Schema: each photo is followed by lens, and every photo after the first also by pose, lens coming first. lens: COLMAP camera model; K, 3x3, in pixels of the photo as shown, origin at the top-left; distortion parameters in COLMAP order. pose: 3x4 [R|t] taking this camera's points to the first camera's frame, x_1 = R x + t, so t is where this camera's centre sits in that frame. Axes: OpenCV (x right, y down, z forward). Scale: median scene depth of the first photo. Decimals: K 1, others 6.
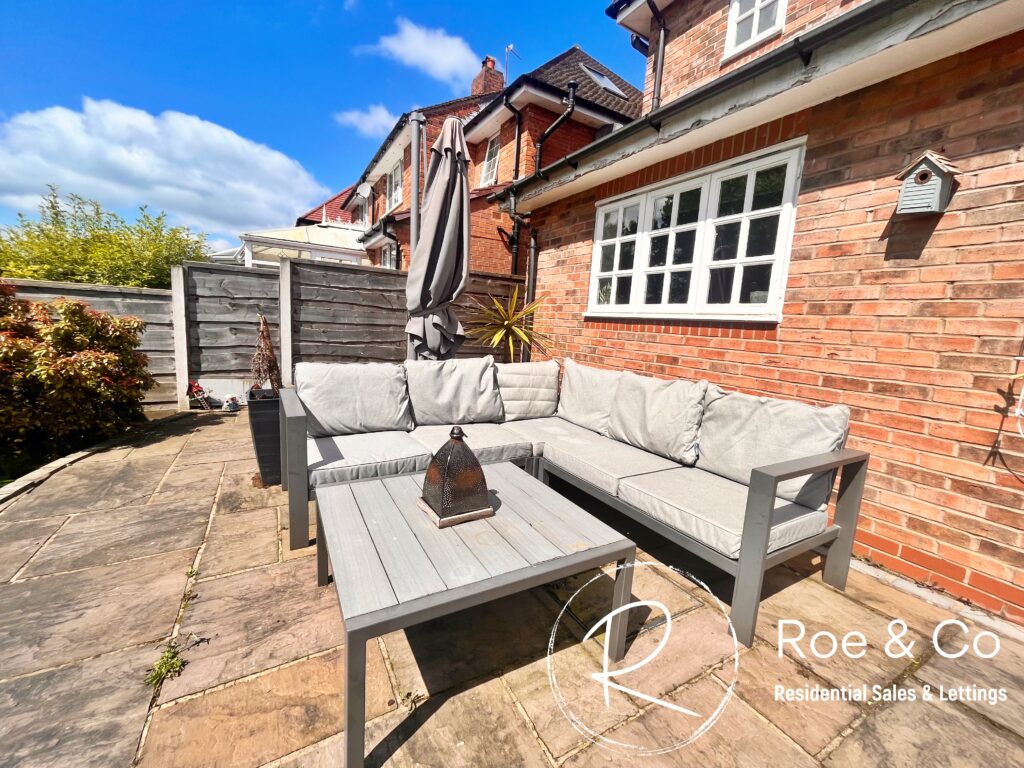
lens RADIAL K [[416.0, 0, 513.1], [0, 416.0, 378.4], [0, 0, 1]] dist [-0.002252, -0.000382]
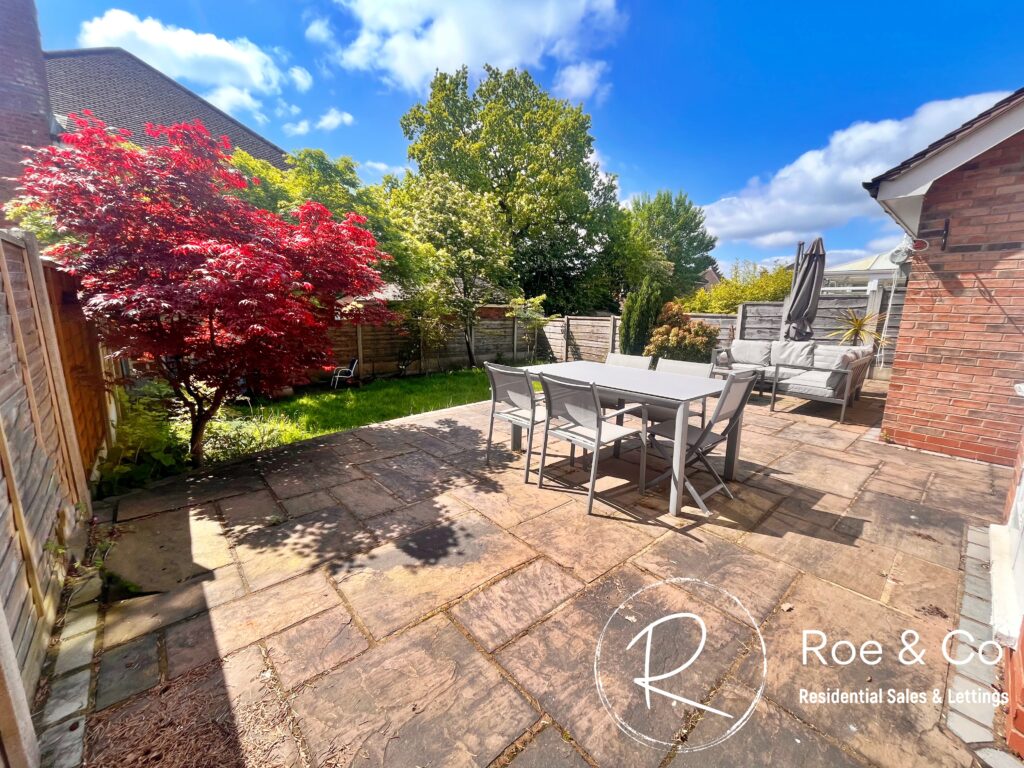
lens RADIAL K [[416.0, 0, 513.1], [0, 416.0, 378.4], [0, 0, 1]] dist [-0.002252, -0.000382]
pose [[0.202032, 0.113366, -0.972796, 1.677562], [-0.141857, 0.986191, 0.085466, 0.168140], [0.969051, 0.120731, 0.215323, -0.939597]]
